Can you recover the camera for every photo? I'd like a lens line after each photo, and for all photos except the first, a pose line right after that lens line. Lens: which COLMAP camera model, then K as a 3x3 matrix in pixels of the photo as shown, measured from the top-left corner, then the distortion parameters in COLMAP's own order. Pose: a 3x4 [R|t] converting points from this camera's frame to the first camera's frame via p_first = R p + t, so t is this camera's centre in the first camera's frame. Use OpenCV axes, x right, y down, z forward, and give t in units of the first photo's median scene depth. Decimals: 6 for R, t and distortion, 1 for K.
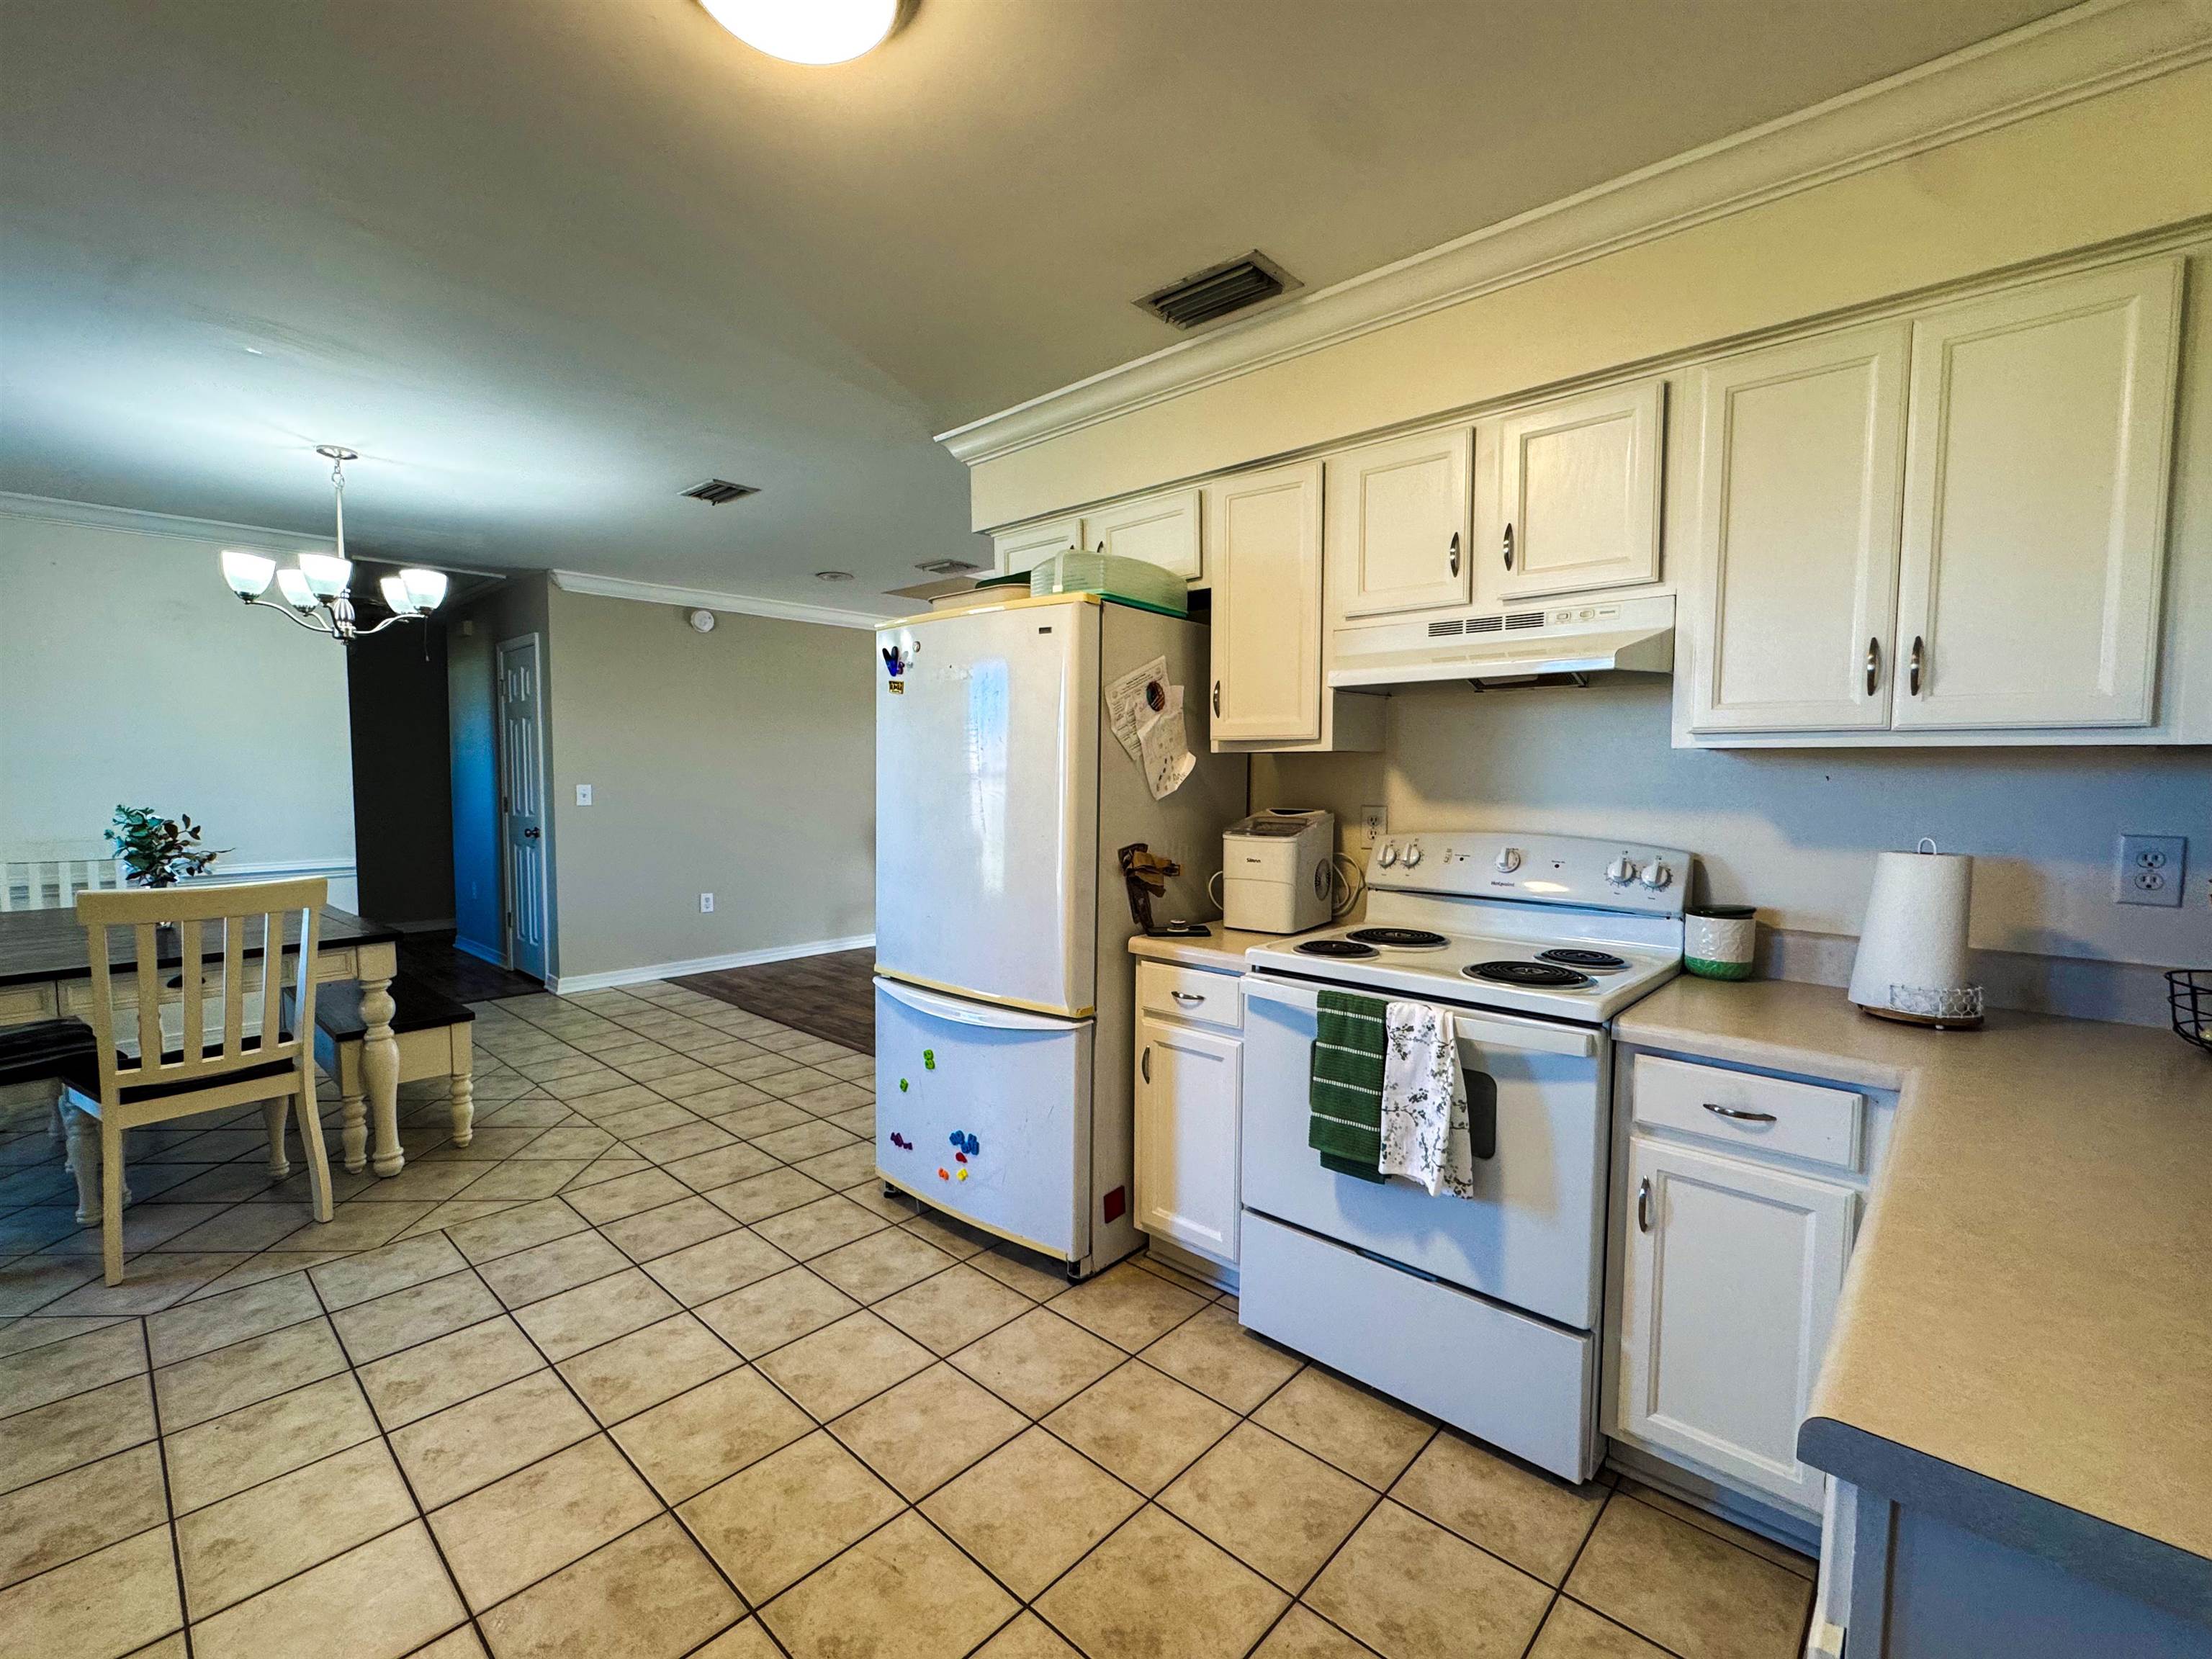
lens RADIAL K [[961.7, 0, 1106.0], [0, 961.7, 829.5], [0, 0, 1]] dist [-0.002843, -0.000046]
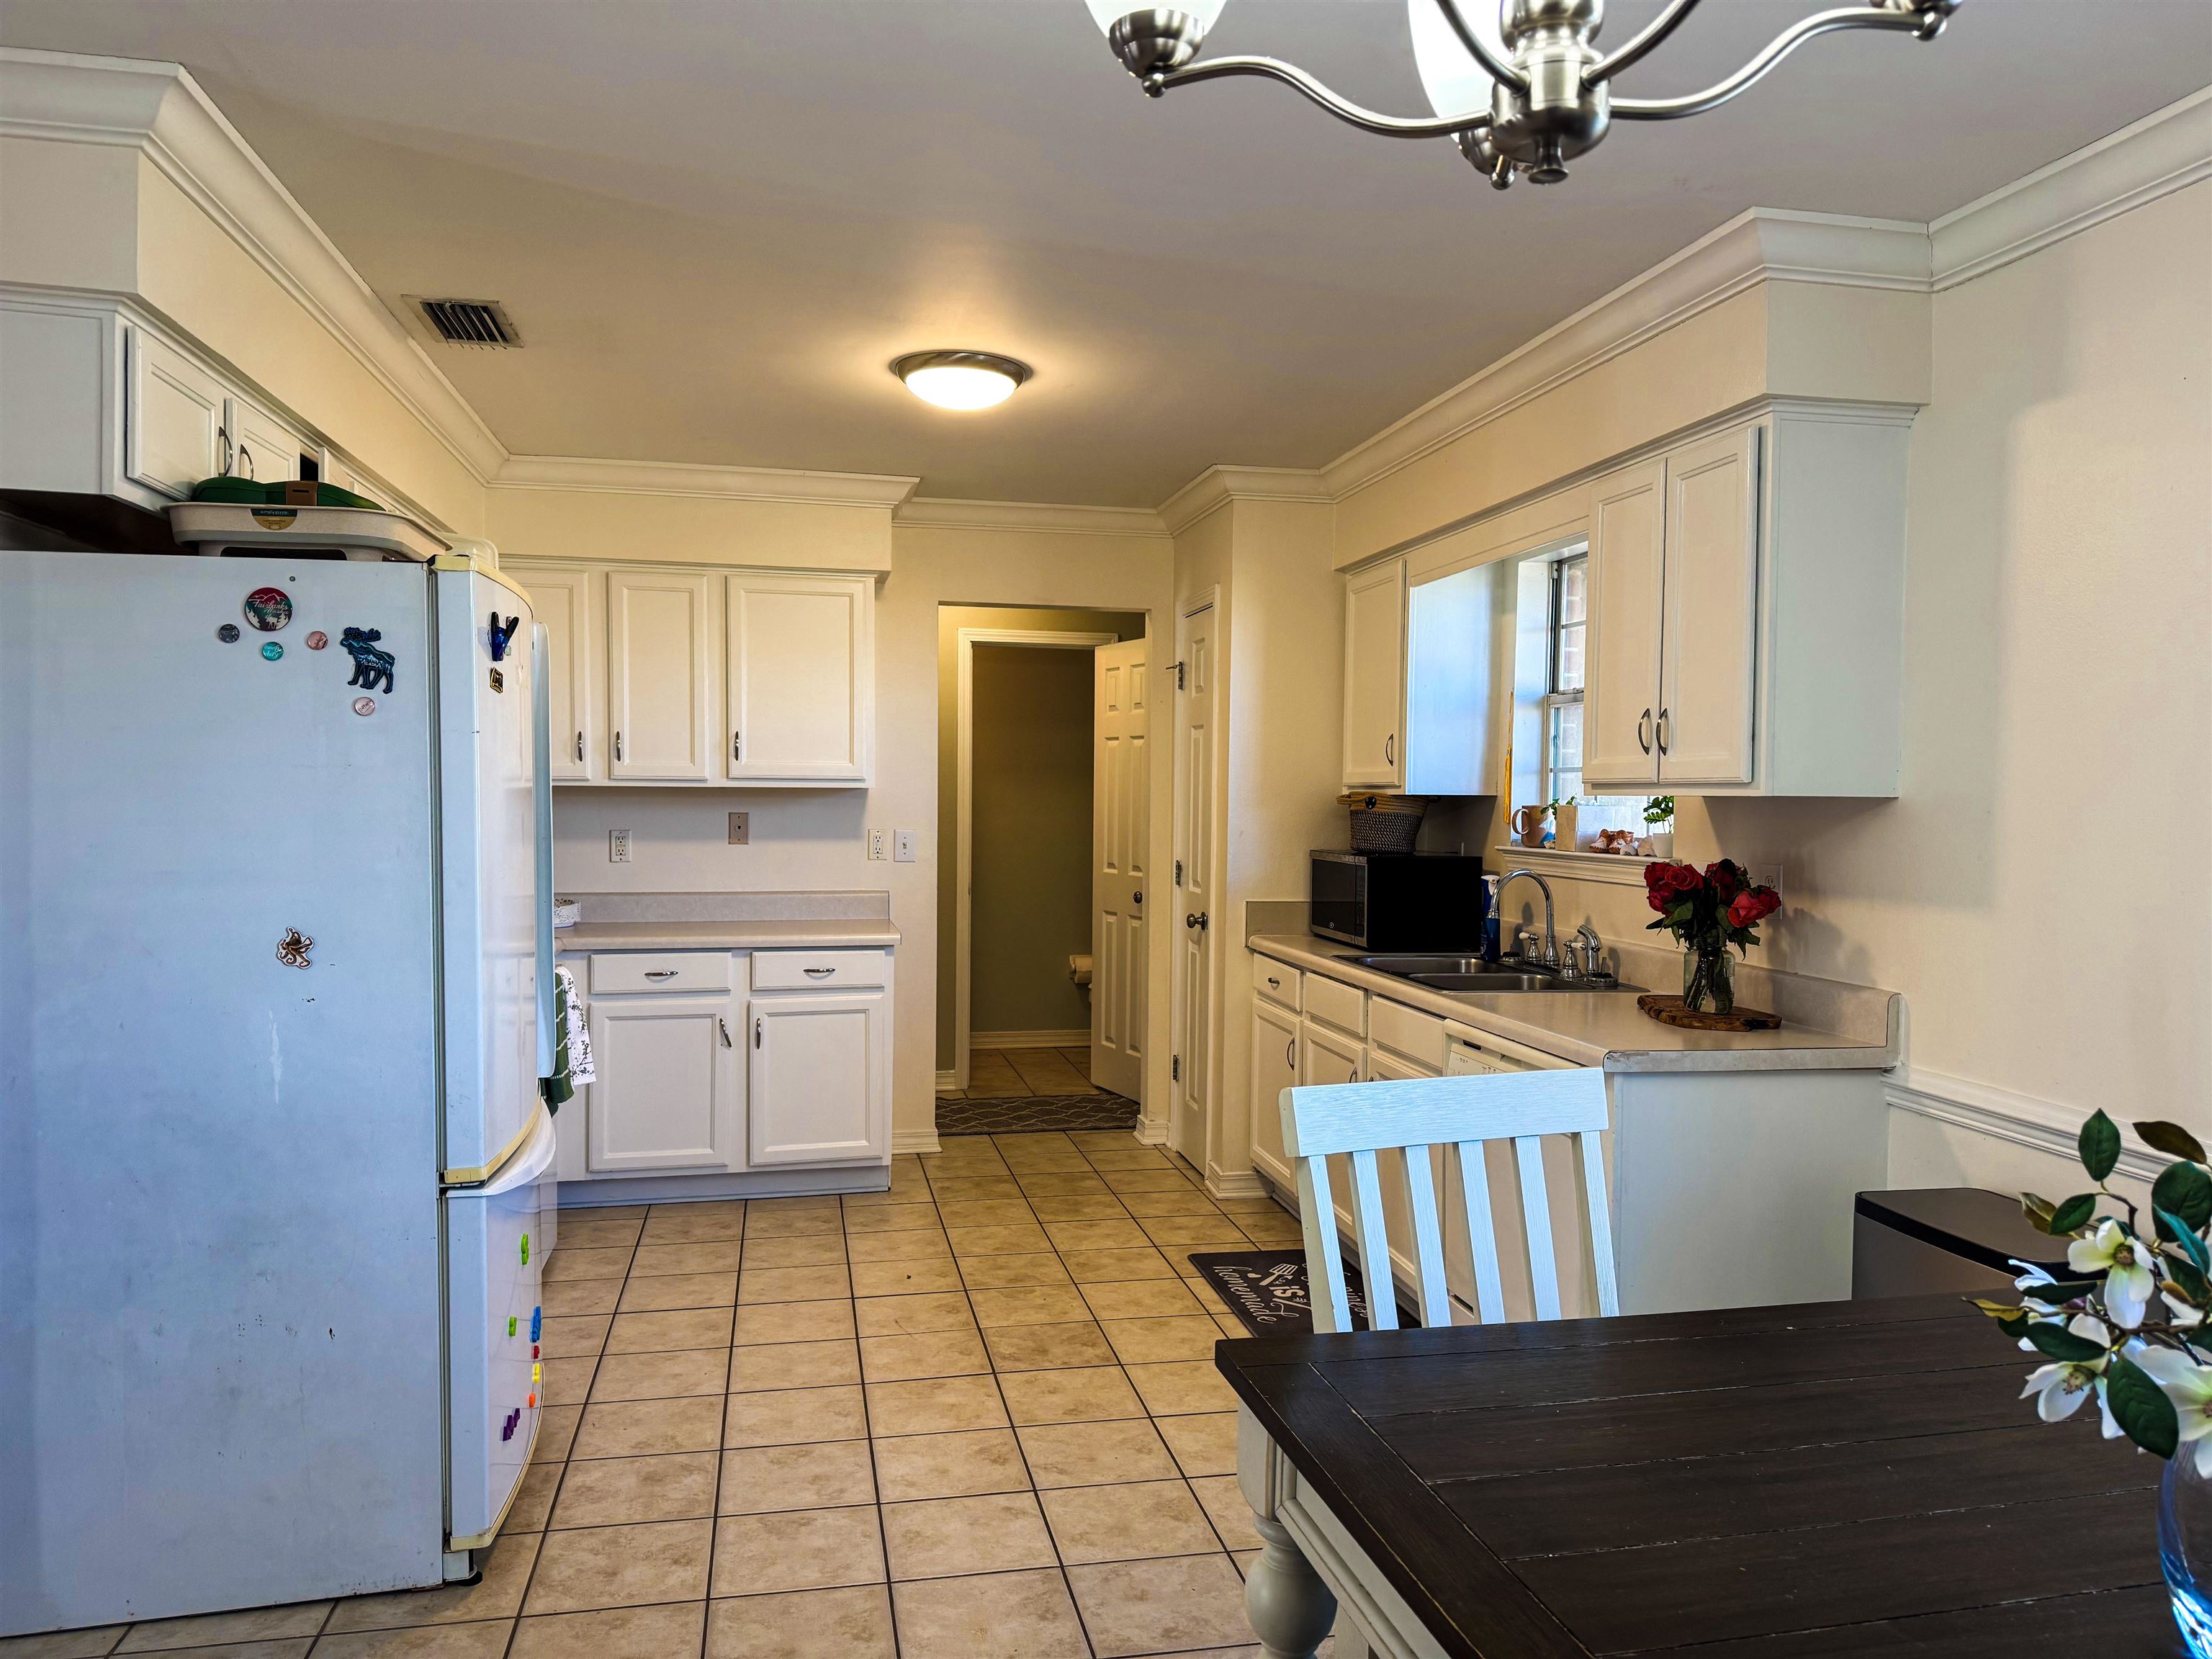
lens RADIAL K [[1553.1, 0, 1106.0], [0, 1553.1, 829.5], [0, 0, 1]] dist [-0.004721, -0.002390]
pose [[-0.812221, -0.026237, 0.582760, -1.469382], [0.027323, 0.996181, 0.082932, -0.166359], [-0.582710, 0.083281, -0.808402, 2.098521]]
